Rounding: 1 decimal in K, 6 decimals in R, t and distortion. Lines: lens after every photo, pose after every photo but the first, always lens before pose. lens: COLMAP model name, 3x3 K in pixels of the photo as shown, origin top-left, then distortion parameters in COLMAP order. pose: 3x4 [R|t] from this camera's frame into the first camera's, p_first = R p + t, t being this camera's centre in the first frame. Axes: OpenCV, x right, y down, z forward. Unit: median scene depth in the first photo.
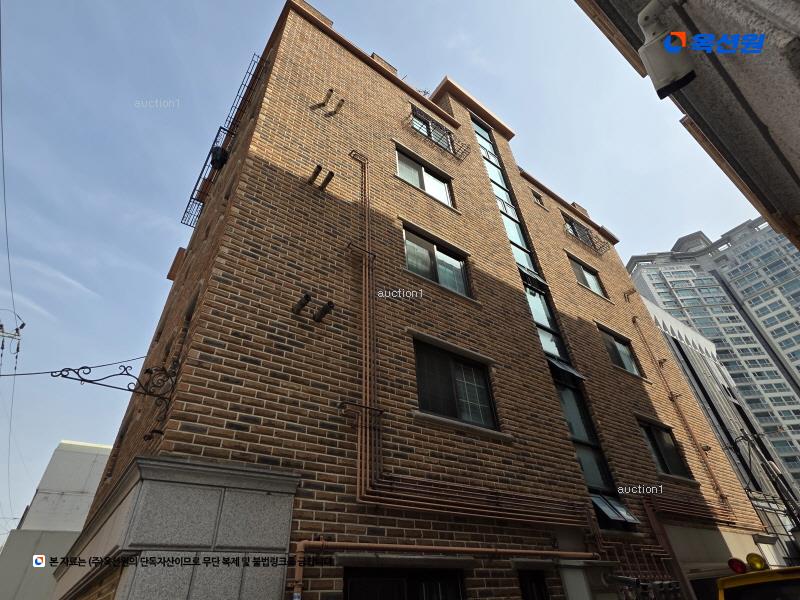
lens RADIAL K [[414.8, 0, 400.0], [0, 414.8, 300.0], [0, 0, 1]] dist [0.001685, 0.000437]
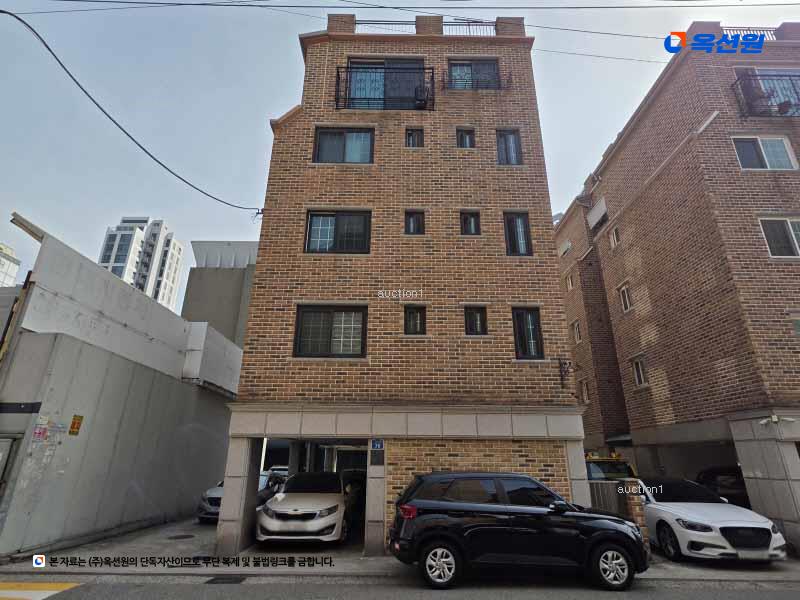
lens RADIAL K [[425.3, 0, 400.0], [0, 425.3, 300.0], [0, 0, 1]] dist [0.005178, -0.000177]
pose [[0.588207, 0.343414, 0.732174, -1.134978], [-0.532086, 0.846137, 0.030596, 0.111949], [-0.609013, -0.407576, 0.680430, 0.050736]]
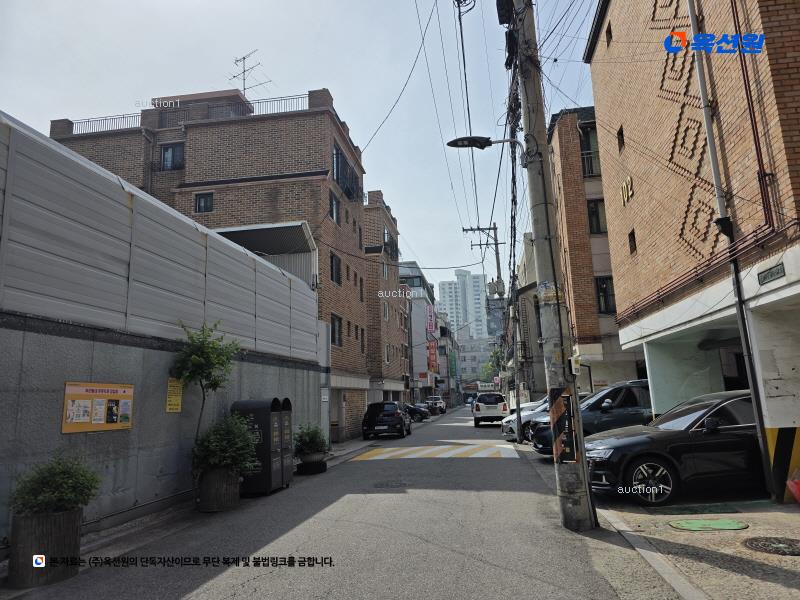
lens RADIAL K [[530.9, 0, 400.0], [0, 530.9, 300.0], [0, 0, 1]] dist [0.075248, -0.064140]
pose [[-0.677665, 0.211332, 0.704350, -2.187292], [-0.399318, 0.698548, -0.593781, 1.338030], [-0.617507, -0.683645, -0.388993, 1.494794]]
